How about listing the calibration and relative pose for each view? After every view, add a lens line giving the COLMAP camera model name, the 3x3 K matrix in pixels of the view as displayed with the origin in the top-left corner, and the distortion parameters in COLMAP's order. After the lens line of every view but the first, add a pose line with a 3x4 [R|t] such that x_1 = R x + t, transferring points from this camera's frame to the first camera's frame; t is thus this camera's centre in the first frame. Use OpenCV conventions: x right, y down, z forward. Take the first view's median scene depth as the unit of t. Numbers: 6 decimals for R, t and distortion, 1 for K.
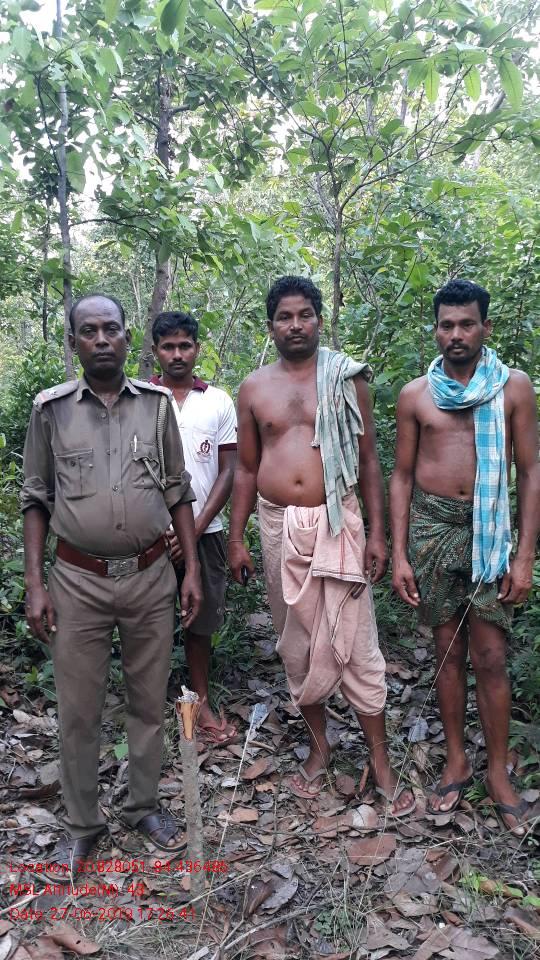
lens RADIAL K [[807.1, 0, 270.0], [0, 807.1, 480.0], [0, 0, 1]] dist [-0.001128, -0.005858]
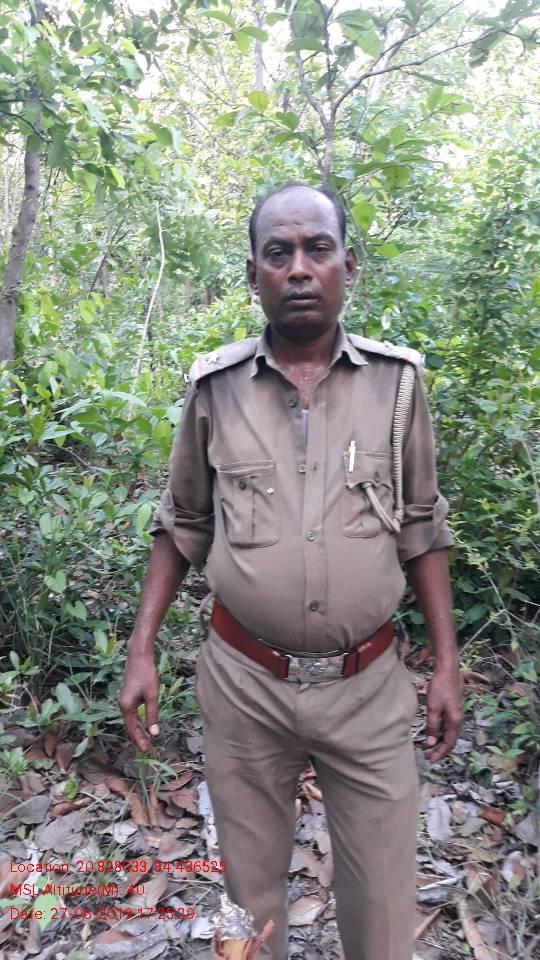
lens RADIAL K [[807.1, 0, 270.0], [0, 807.1, 480.0], [0, 0, 1]] dist [-0.001128, -0.005858]
pose [[0.978455, 0.022167, 0.205268, -0.056709], [-0.033960, 0.997958, 0.054105, -0.016911], [-0.203650, -0.059911, 0.977209, 0.137336]]
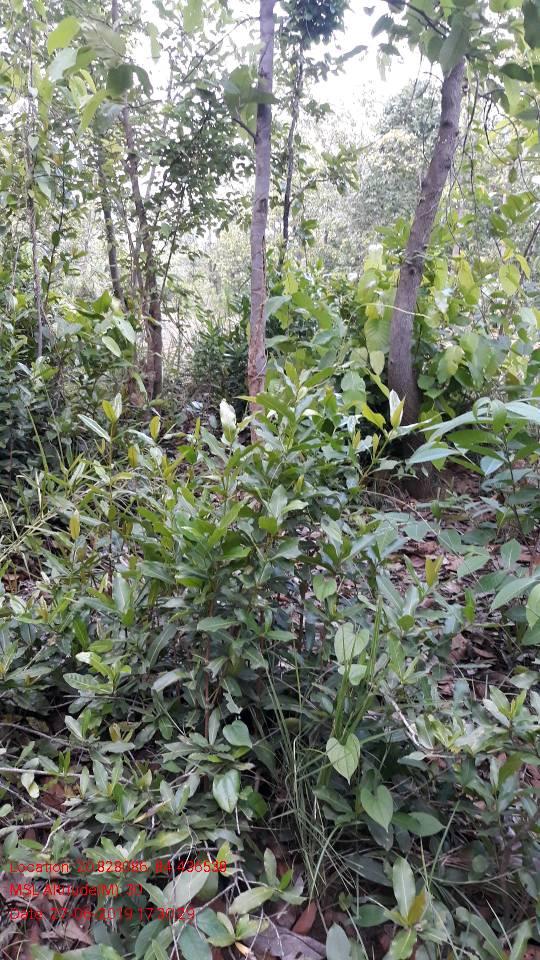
lens RADIAL K [[807.1, 0, 270.0], [0, 807.1, 480.0], [0, 0, 1]] dist [-0.001128, -0.005858]
pose [[0.942703, 0.103088, -0.317307, -0.033863], [-0.068139, 0.990510, 0.119364, -0.043694], [0.326601, -0.090904, 0.940781, 0.310029]]
